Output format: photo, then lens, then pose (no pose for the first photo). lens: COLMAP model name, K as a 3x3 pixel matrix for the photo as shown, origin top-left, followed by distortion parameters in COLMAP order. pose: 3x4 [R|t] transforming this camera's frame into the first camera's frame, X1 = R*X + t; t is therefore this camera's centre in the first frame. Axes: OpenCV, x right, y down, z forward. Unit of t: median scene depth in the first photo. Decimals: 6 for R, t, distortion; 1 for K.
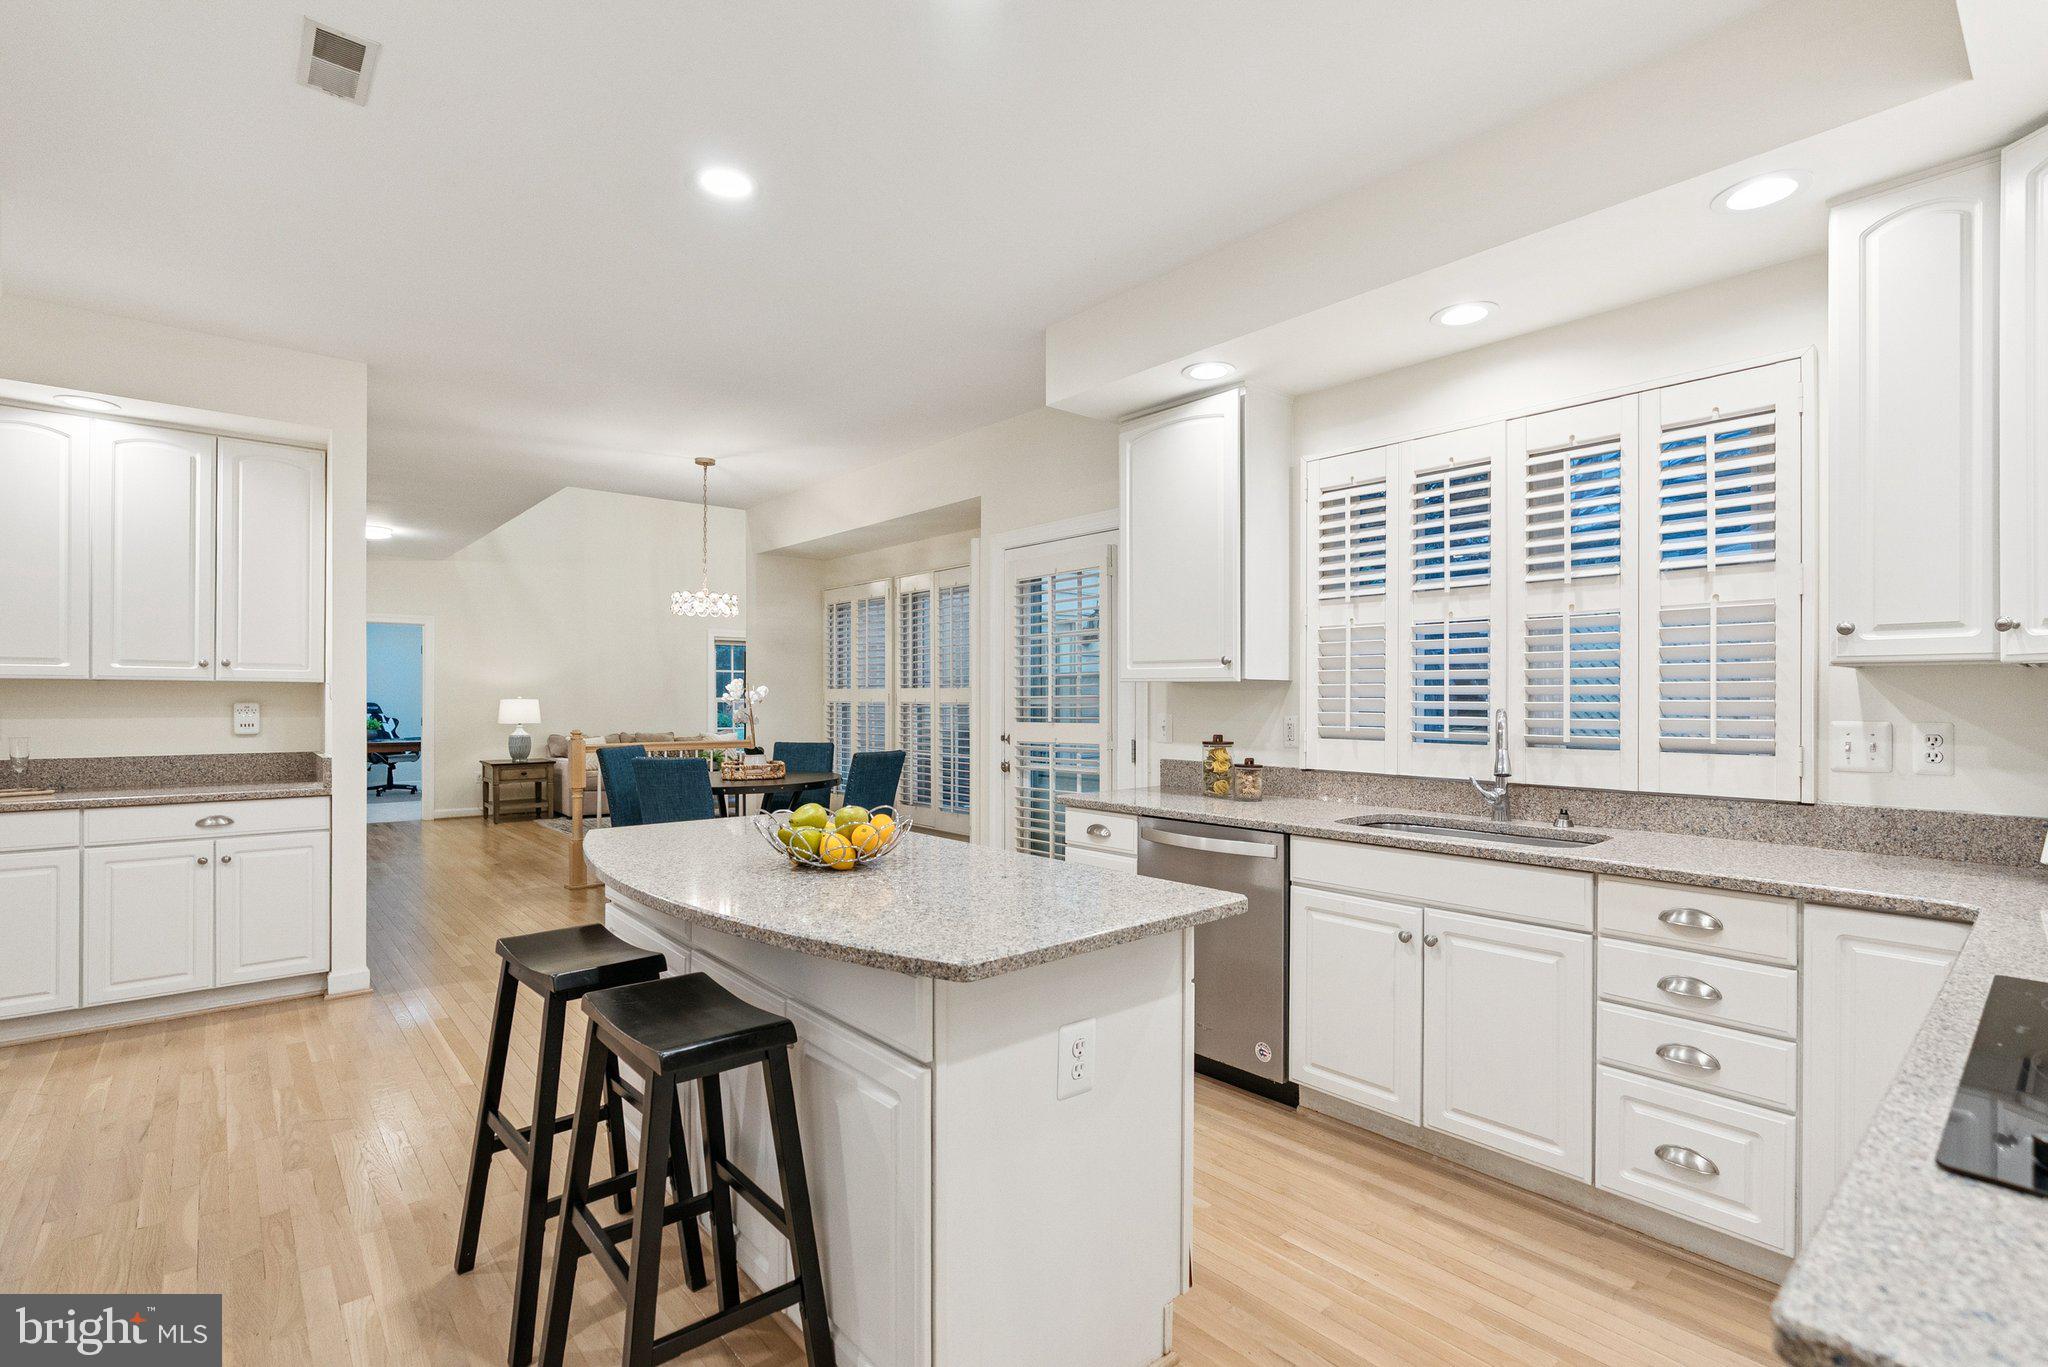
lens RADIAL K [[939.3, 0, 1024.0], [0, 939.3, 683.5], [0, 0, 1]] dist [-0.003134, 0.000351]
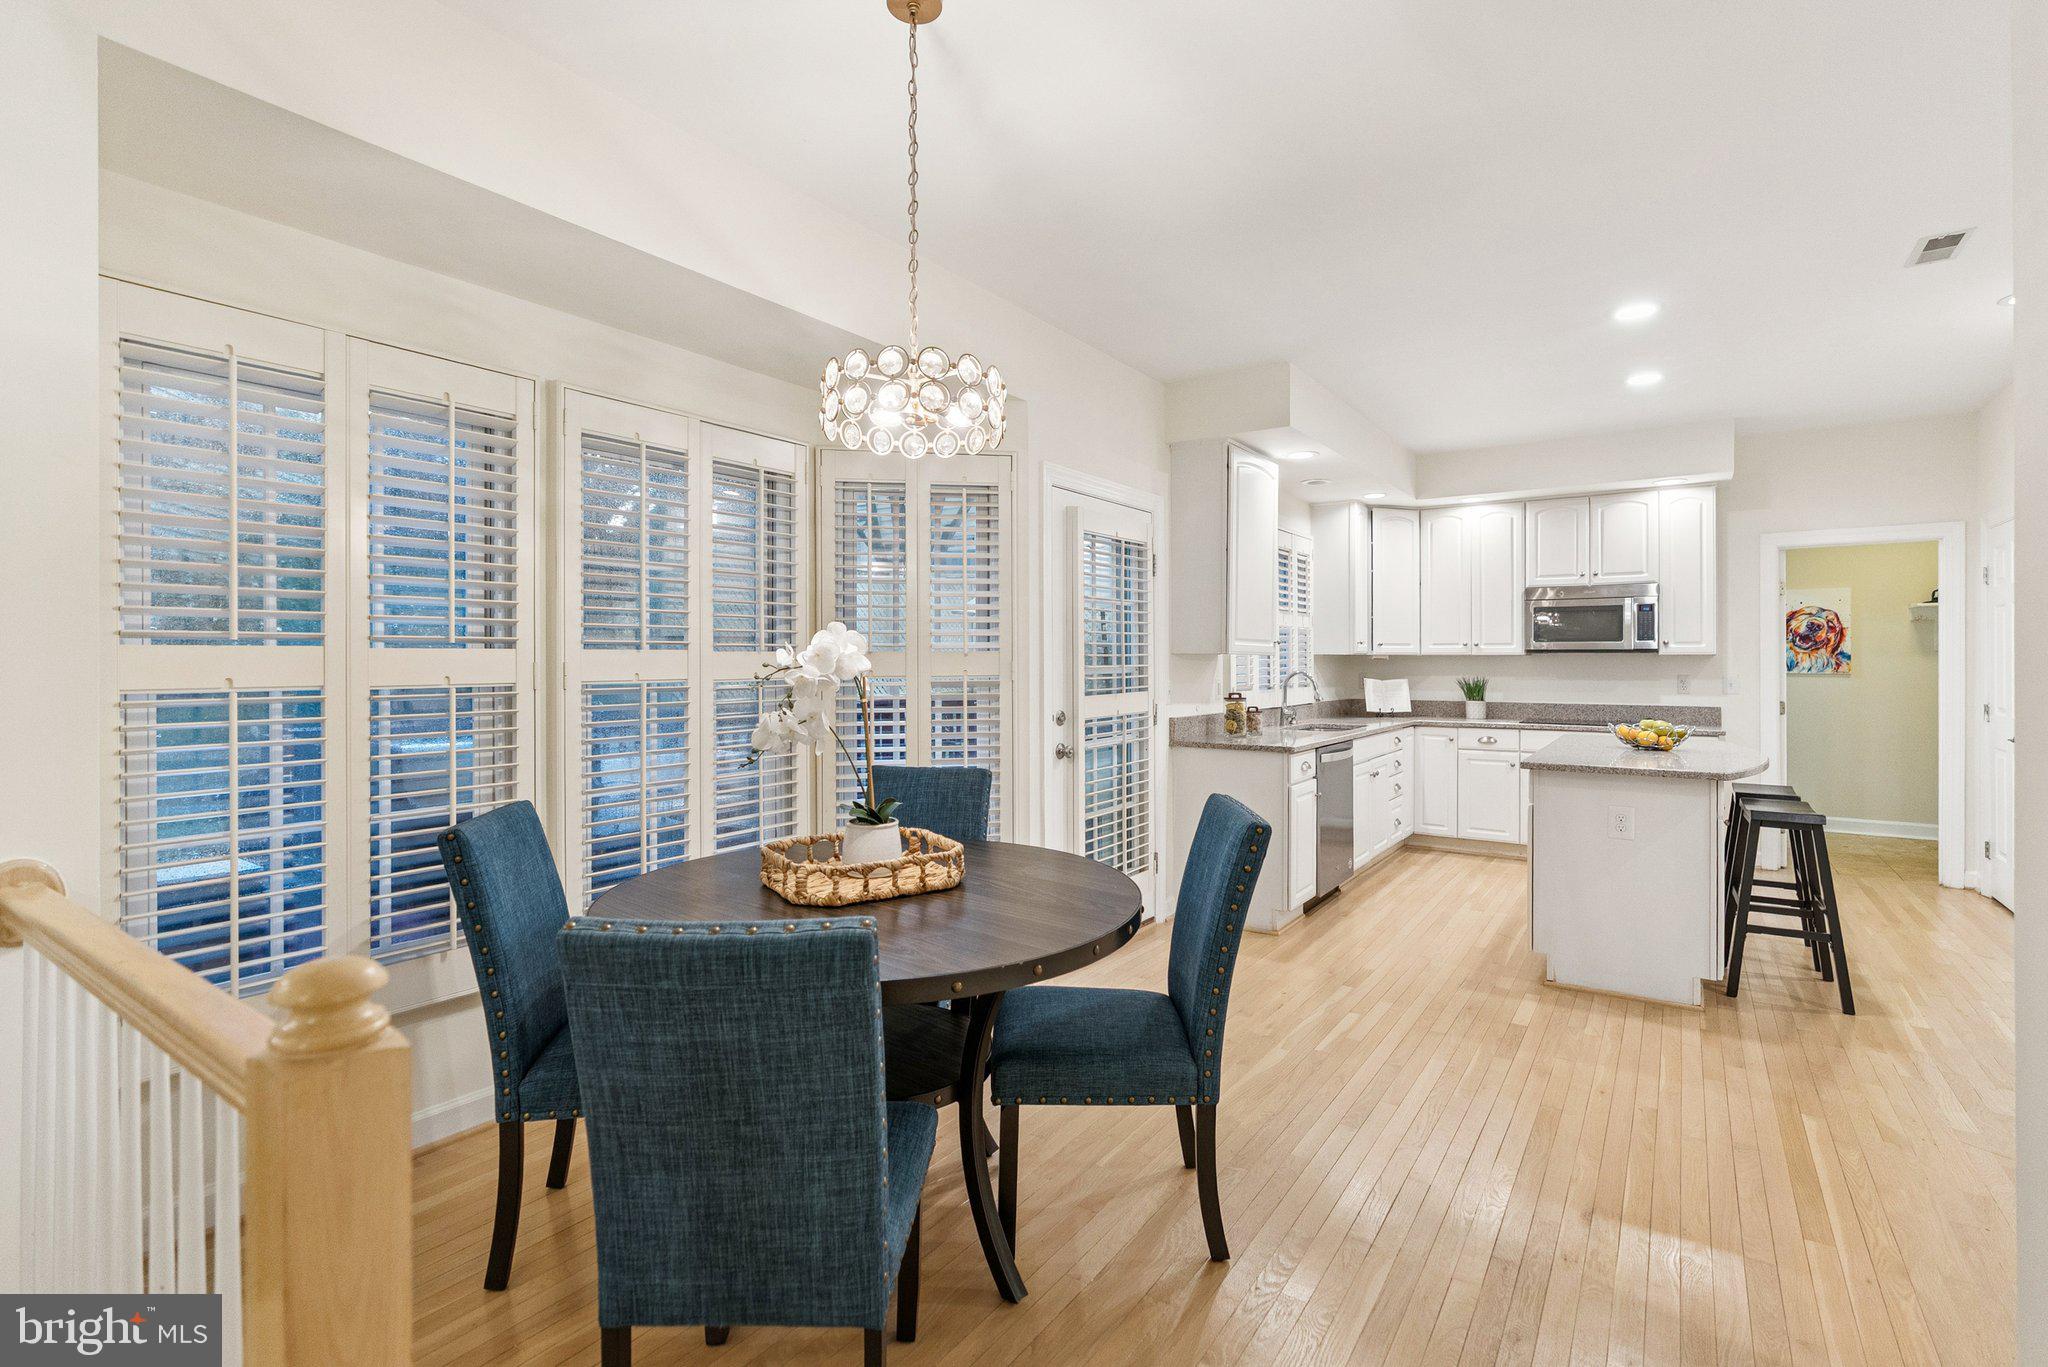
lens RADIAL K [[952.0, 0, 1024.7], [0, 952.0, 660.5], [0, 0, 1]] dist [-0.005185, -0.000186]
pose [[-0.246399, 0.000047, 0.969168, -0.894543], [-0.013970, 0.999896, -0.003600, 0.013456], [-0.969068, -0.014426, -0.246373, 1.361655]]
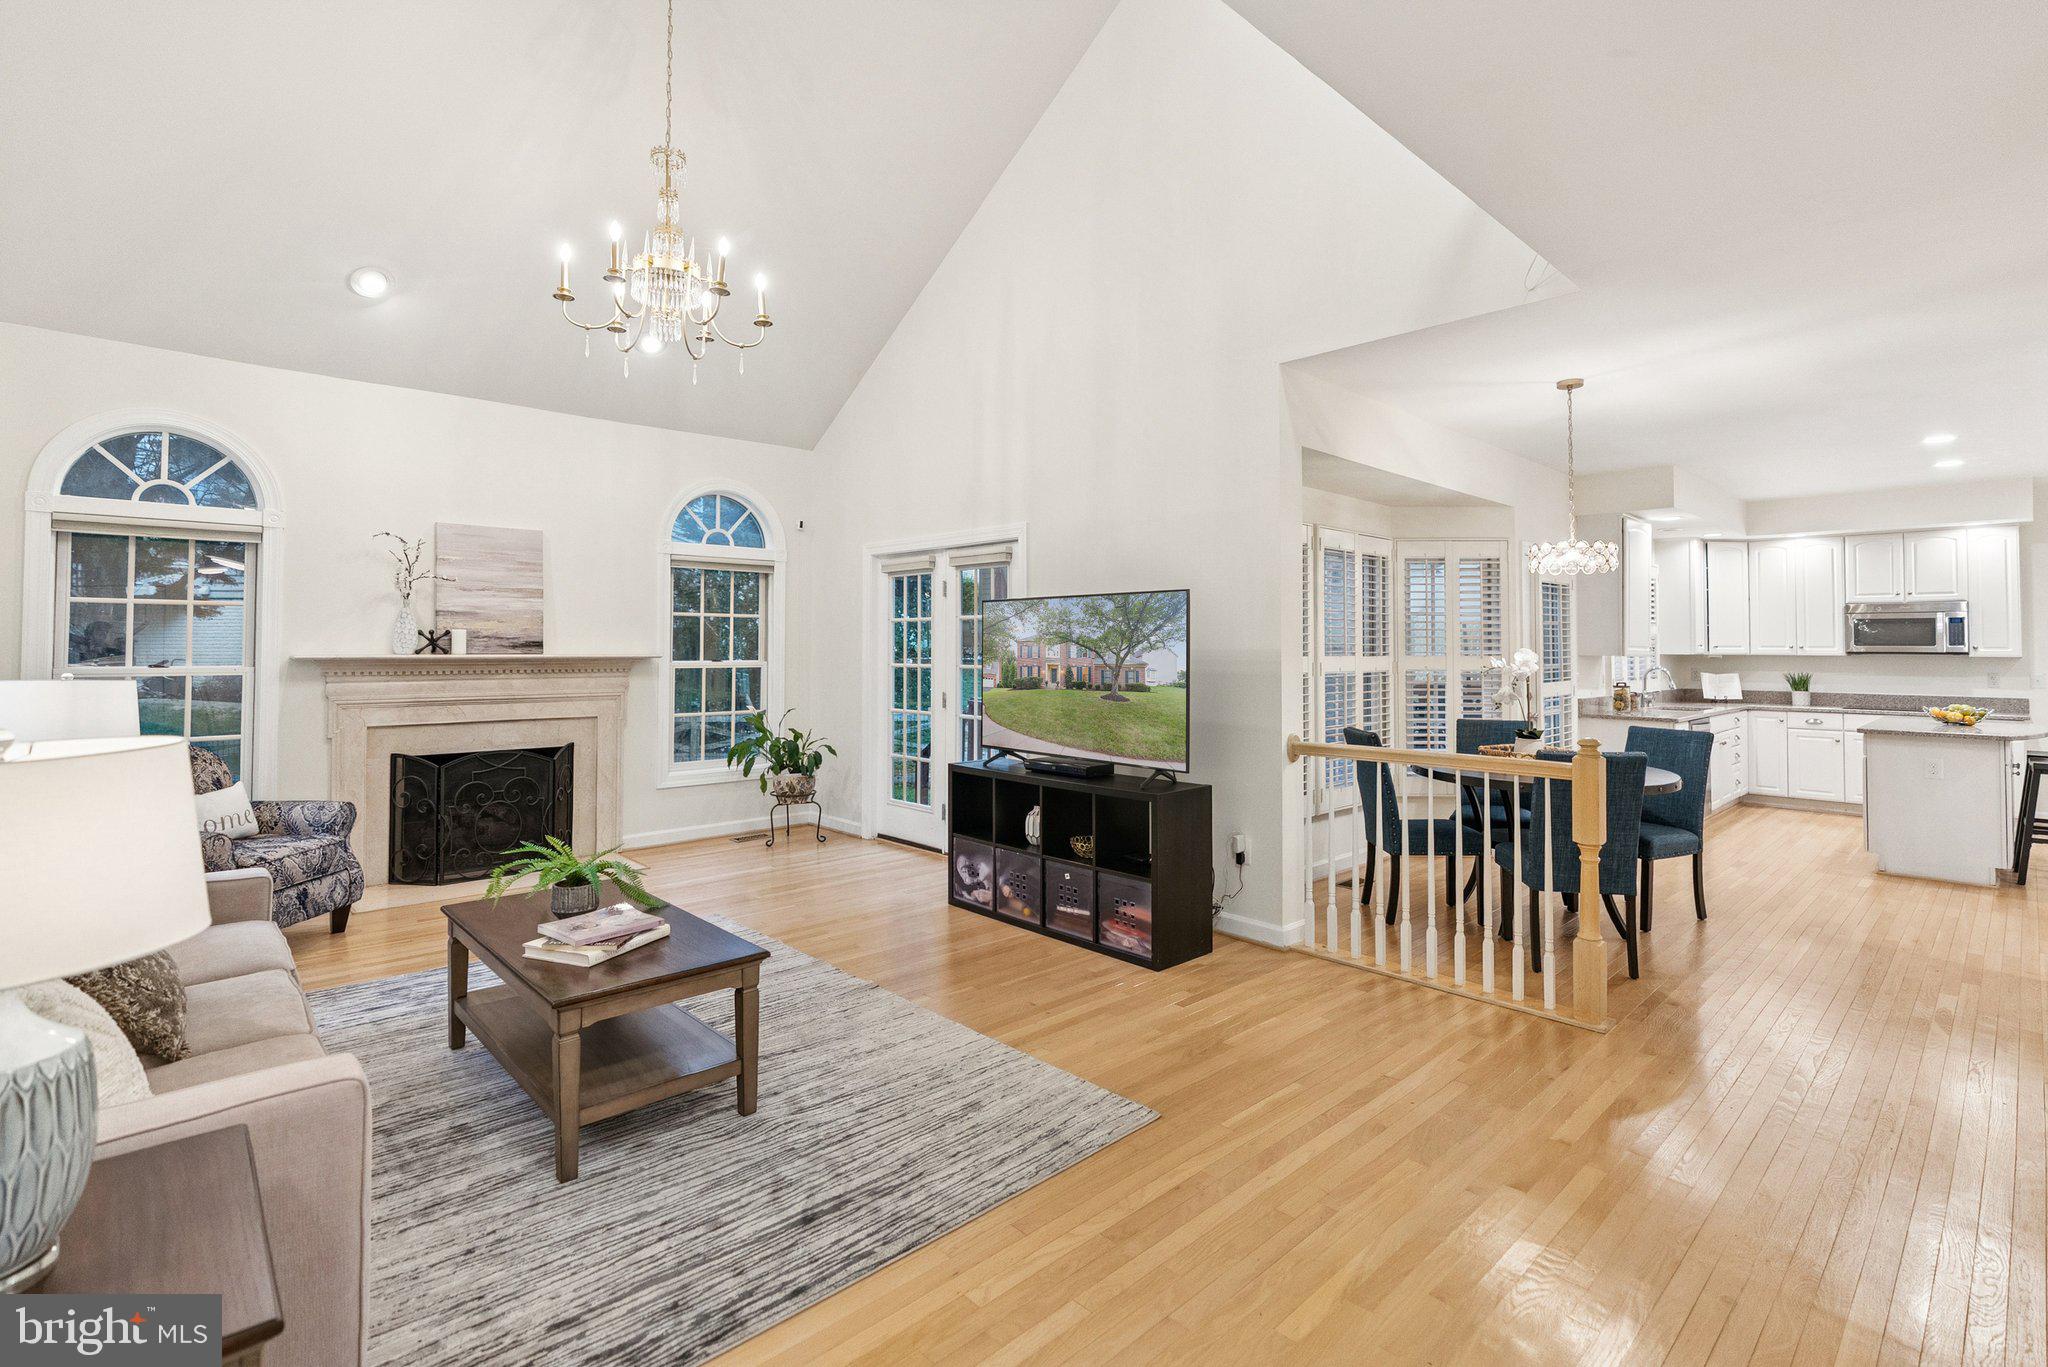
lens RADIAL K [[946.7, 0, 1021.4], [0, 946.7, 623.5], [0, 0, 1]] dist [-0.002857, 0.000457]
pose [[-0.036532, 0.025234, 0.999014, -1.470589], [-0.019403, 0.999475, -0.025955, 0.005113], [-0.999144, -0.020332, -0.036023, 1.949348]]
